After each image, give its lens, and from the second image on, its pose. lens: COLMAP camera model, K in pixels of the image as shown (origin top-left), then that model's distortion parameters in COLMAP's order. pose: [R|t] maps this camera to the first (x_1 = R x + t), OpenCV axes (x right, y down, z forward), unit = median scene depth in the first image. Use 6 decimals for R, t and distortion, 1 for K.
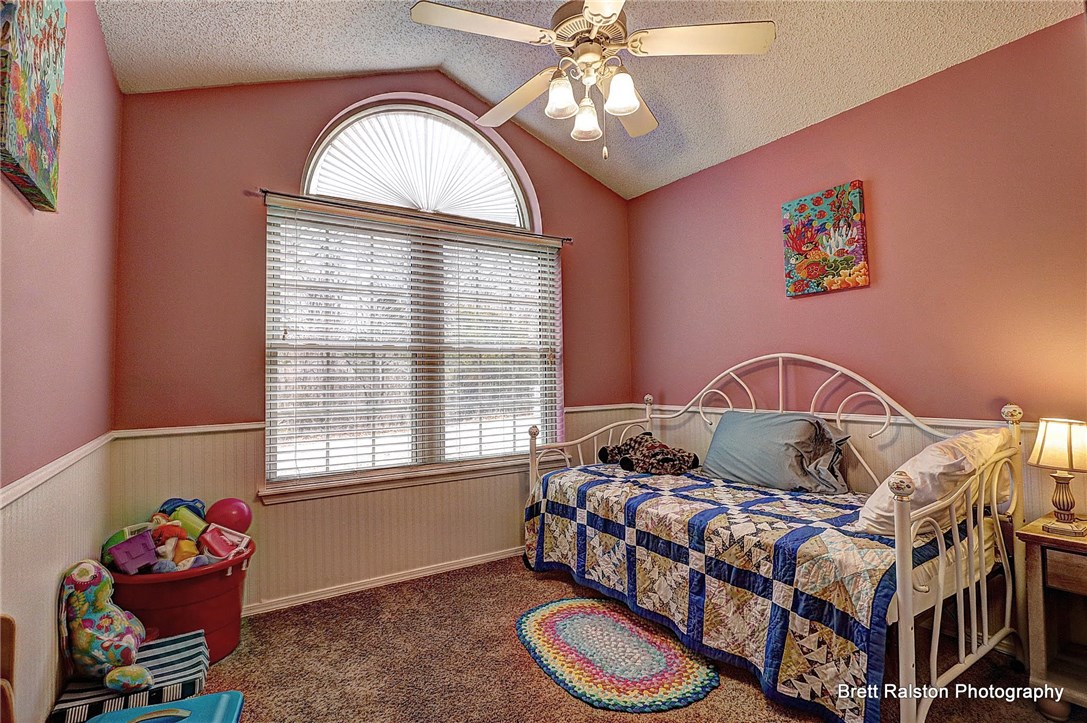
lens RADIAL K [[527.1, 0, 538.6], [0, 527.1, 361.2], [0, 0, 1]] dist [-0.025780, 0.000136]
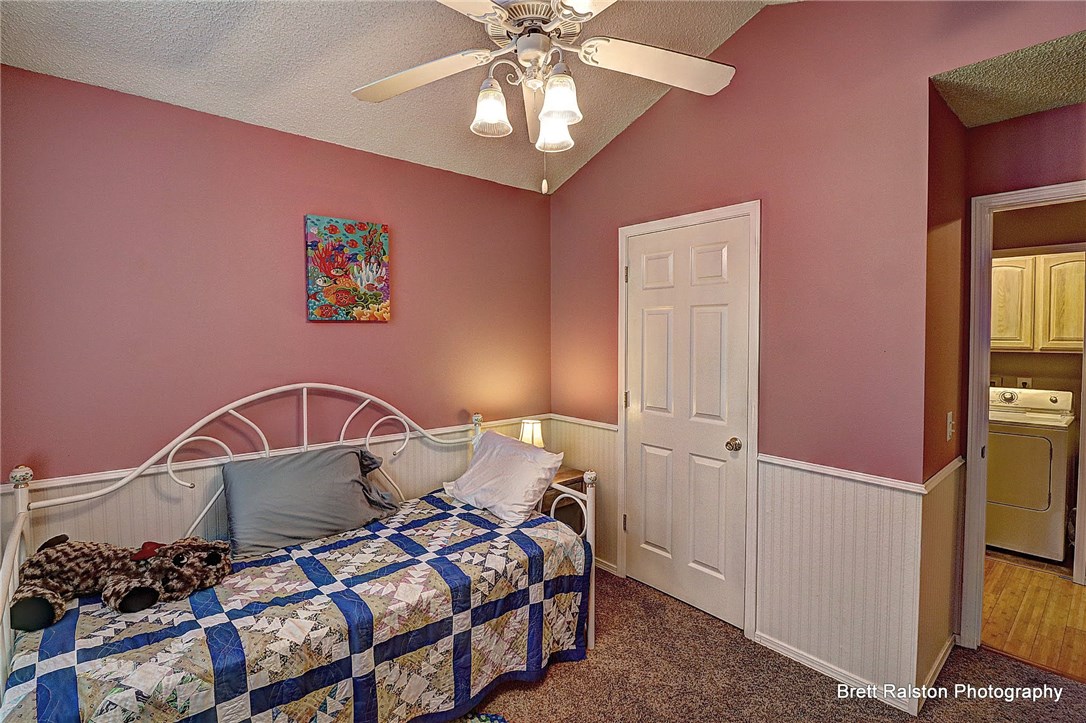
lens RADIAL K [[505.8, 0, 545.0], [0, 505.8, 355.4], [0, 0, 1]] dist [-0.001081, -0.012716]
pose [[-0.144508, -0.026677, 0.989144, -0.501518], [-0.032326, 0.999230, 0.022227, -0.105689], [-0.988975, -0.028764, -0.145259, 0.810020]]
